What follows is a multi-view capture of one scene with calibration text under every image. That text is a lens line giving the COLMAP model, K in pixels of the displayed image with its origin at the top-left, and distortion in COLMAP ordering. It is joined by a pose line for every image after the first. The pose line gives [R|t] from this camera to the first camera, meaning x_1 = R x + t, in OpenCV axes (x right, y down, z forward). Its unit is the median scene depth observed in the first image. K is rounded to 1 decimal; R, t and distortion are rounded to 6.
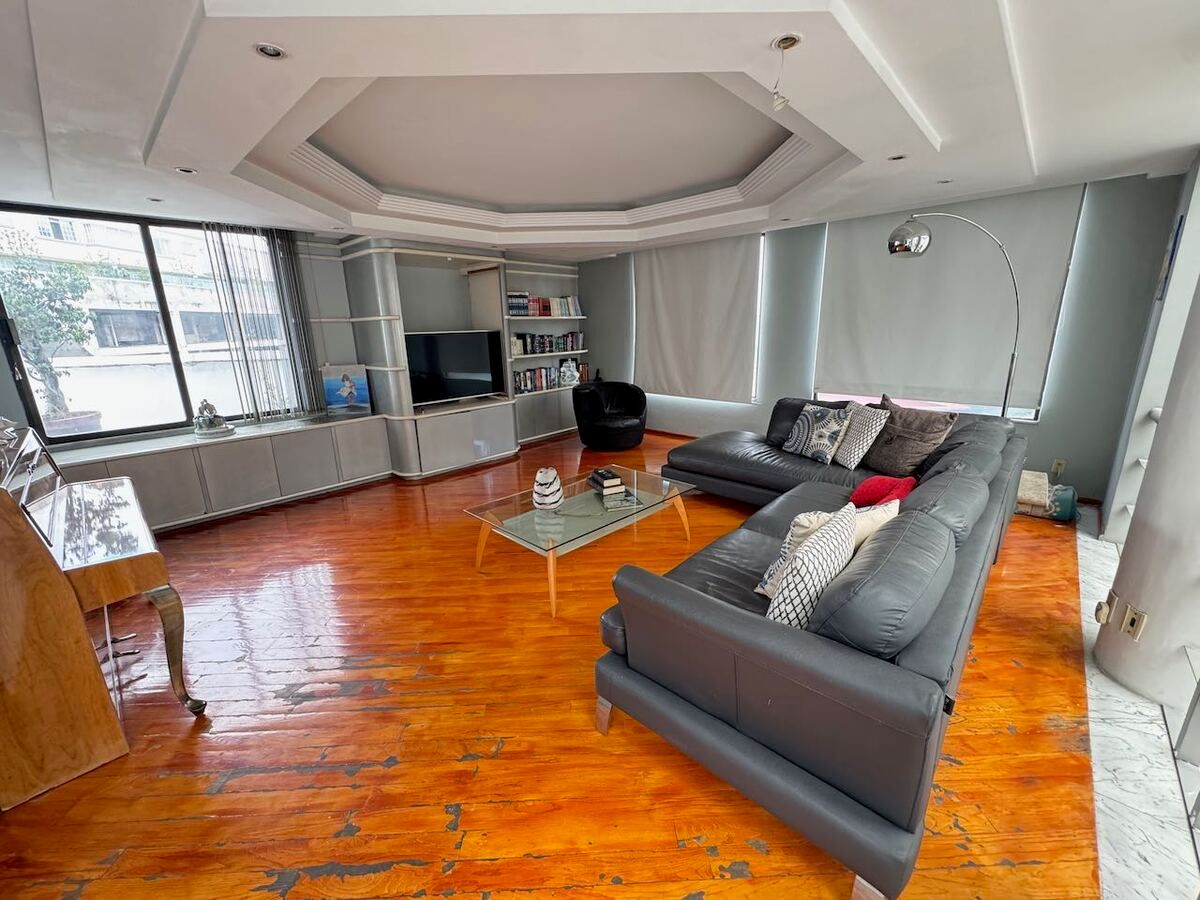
lens RADIAL K [[476.2, 0, 599.5], [0, 476.2, 448.0], [0, 0, 1]] dist [-0.001763, -0.000388]
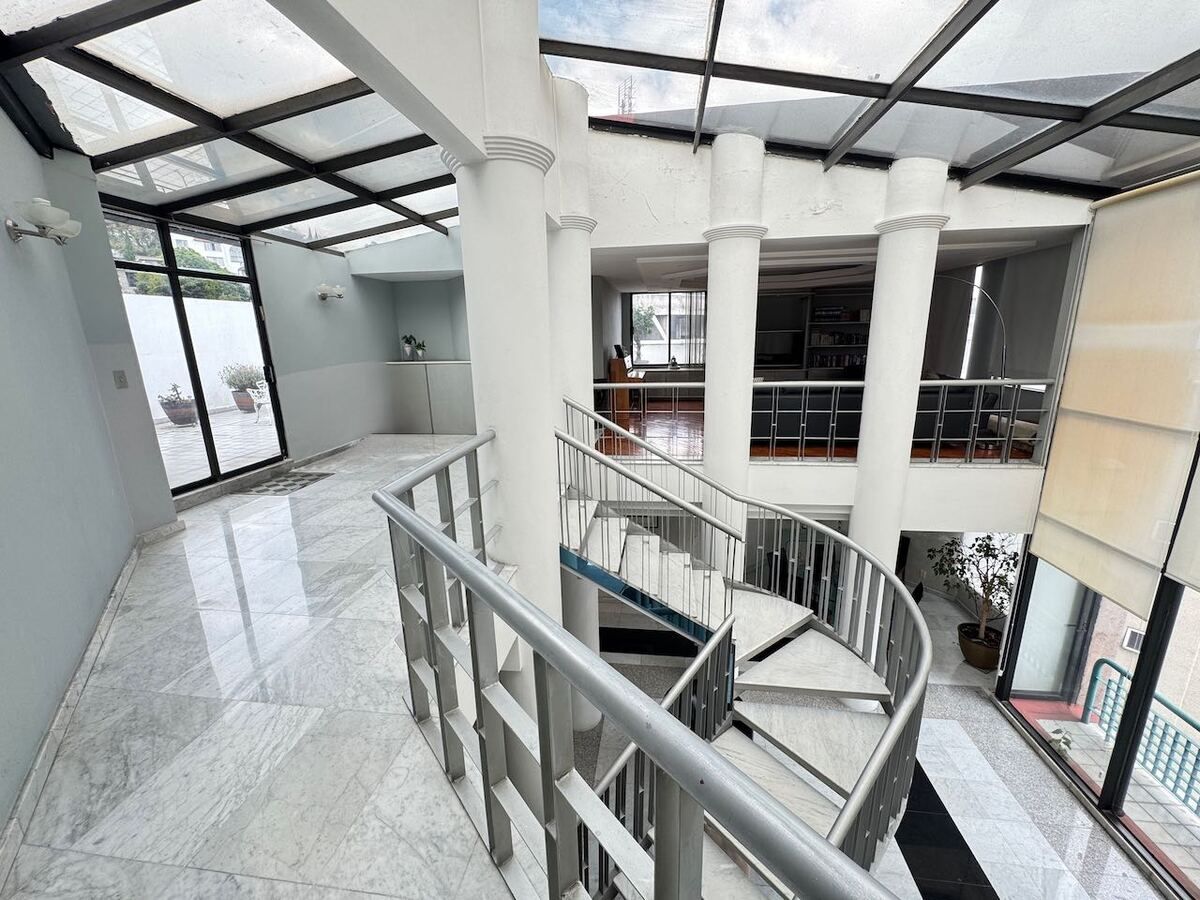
lens RADIAL K [[476.2, 0, 599.0], [0, 476.2, 452.6], [0, 0, 1]] dist [-0.001763, -0.000388]
pose [[0.586067, 0.202750, -0.784486, 0.867503], [-0.191050, 0.975467, 0.109381, 0.162977], [0.787417, 0.085771, 0.610425, -0.711338]]
